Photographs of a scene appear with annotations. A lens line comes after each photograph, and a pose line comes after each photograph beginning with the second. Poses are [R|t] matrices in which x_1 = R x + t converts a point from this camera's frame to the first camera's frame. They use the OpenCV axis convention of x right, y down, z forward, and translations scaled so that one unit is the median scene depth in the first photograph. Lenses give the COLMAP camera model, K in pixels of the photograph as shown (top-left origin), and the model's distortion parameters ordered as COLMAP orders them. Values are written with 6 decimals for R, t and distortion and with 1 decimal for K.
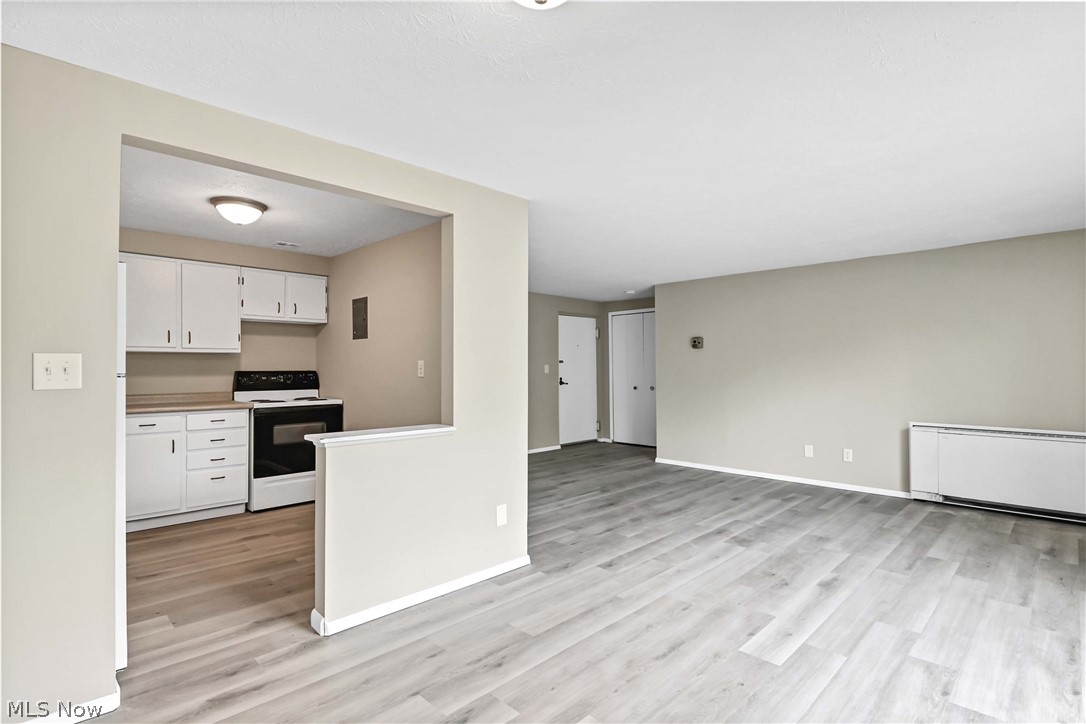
lens RADIAL K [[532.2, 0, 543.0], [0, 532.2, 362.0], [0, 0, 1]] dist [0.001384, -0.007945]
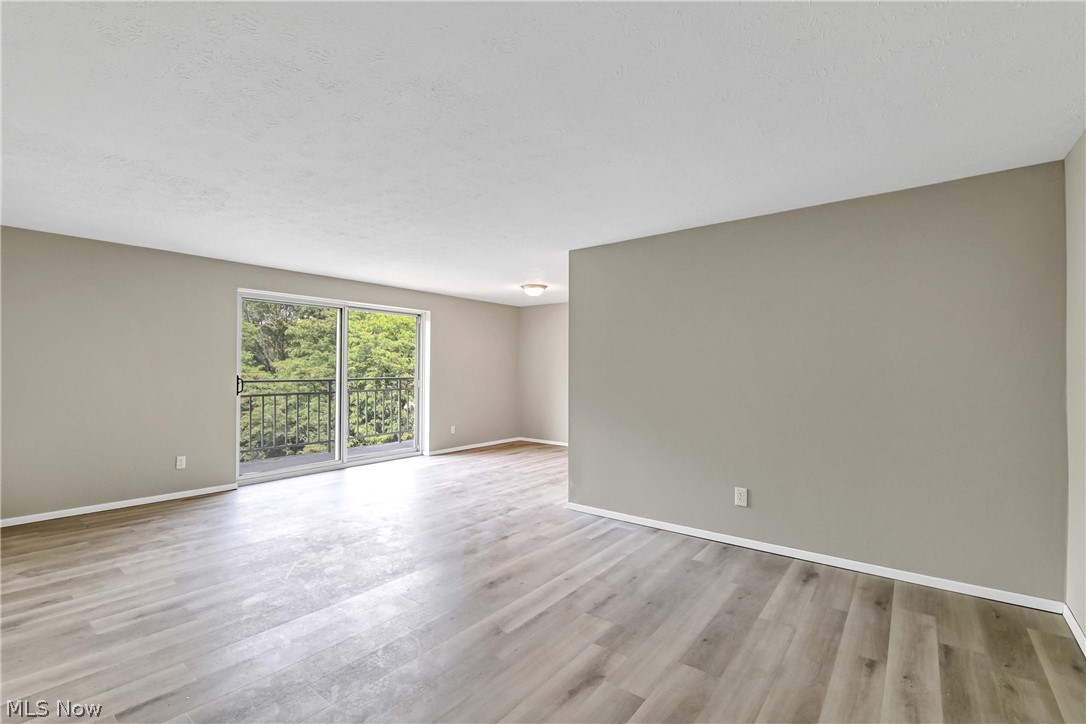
lens RADIAL K [[485.7, 0, 545.6], [0, 485.7, 362.2], [0, 0, 1]] dist [-0.011729, -0.005596]
pose [[-0.991069, -0.006866, -0.133174, 0.185827], [-0.003974, 0.999751, -0.021975, 0.017007], [0.133292, -0.021250, -0.990849, 2.065955]]
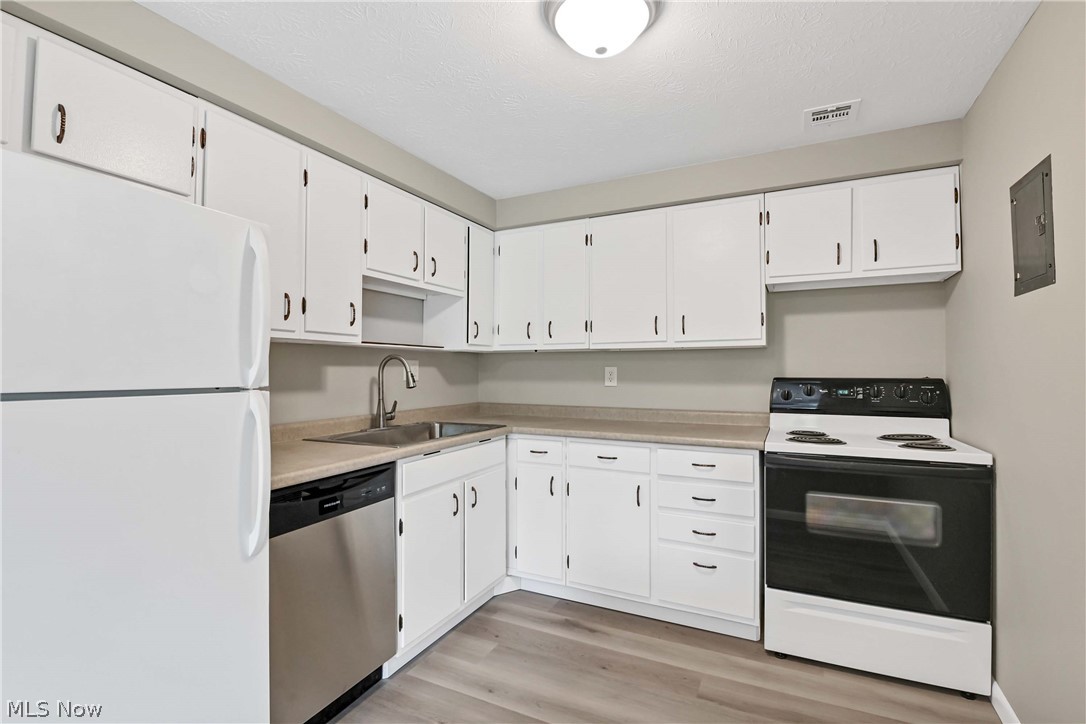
lens RADIAL K [[497.8, 0, 541.1], [0, 497.8, 365.2], [0, 0, 1]] dist [-0.011333, 0.000025]
pose [[0.316548, -0.007685, -0.948545, -0.186307], [0.012627, 0.999913, -0.003887, 0.002952], [0.948492, -0.010747, 0.316618, 0.778814]]
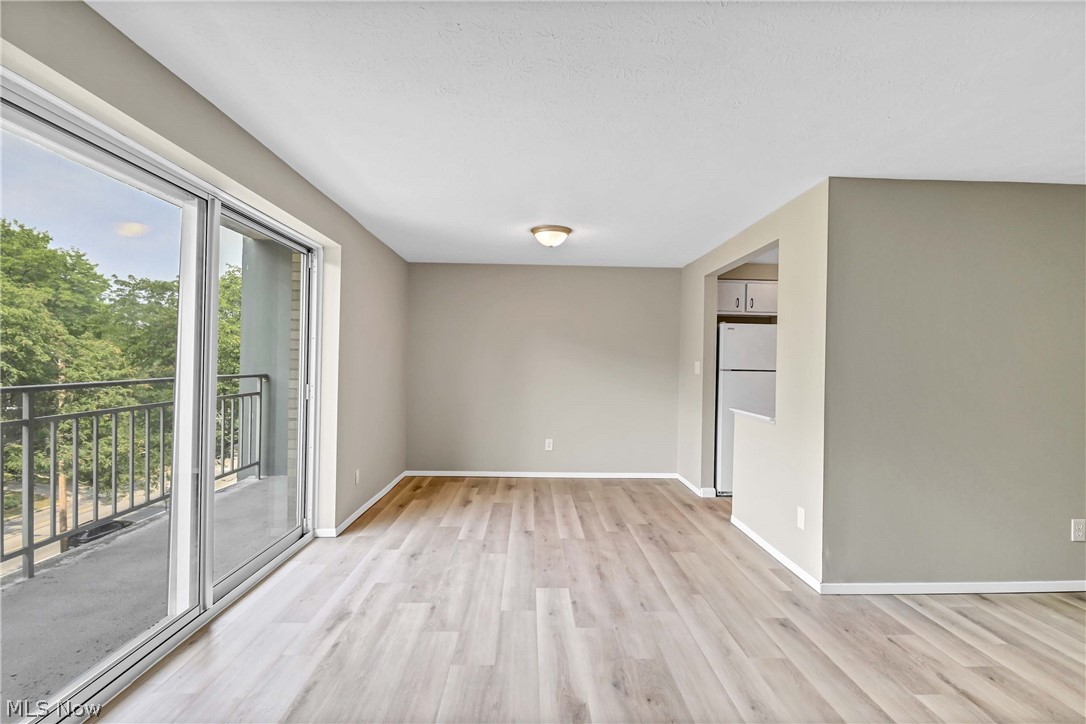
lens RADIAL K [[514.2, 0, 546.9], [0, 514.2, 360.0], [0, 0, 1]] dist [0.001794, -0.010381]
pose [[-0.682144, -0.013423, -0.731095, 0.820514], [-0.008693, 0.999910, -0.010247, 0.005719], [0.731166, -0.000635, -0.682199, 1.130038]]
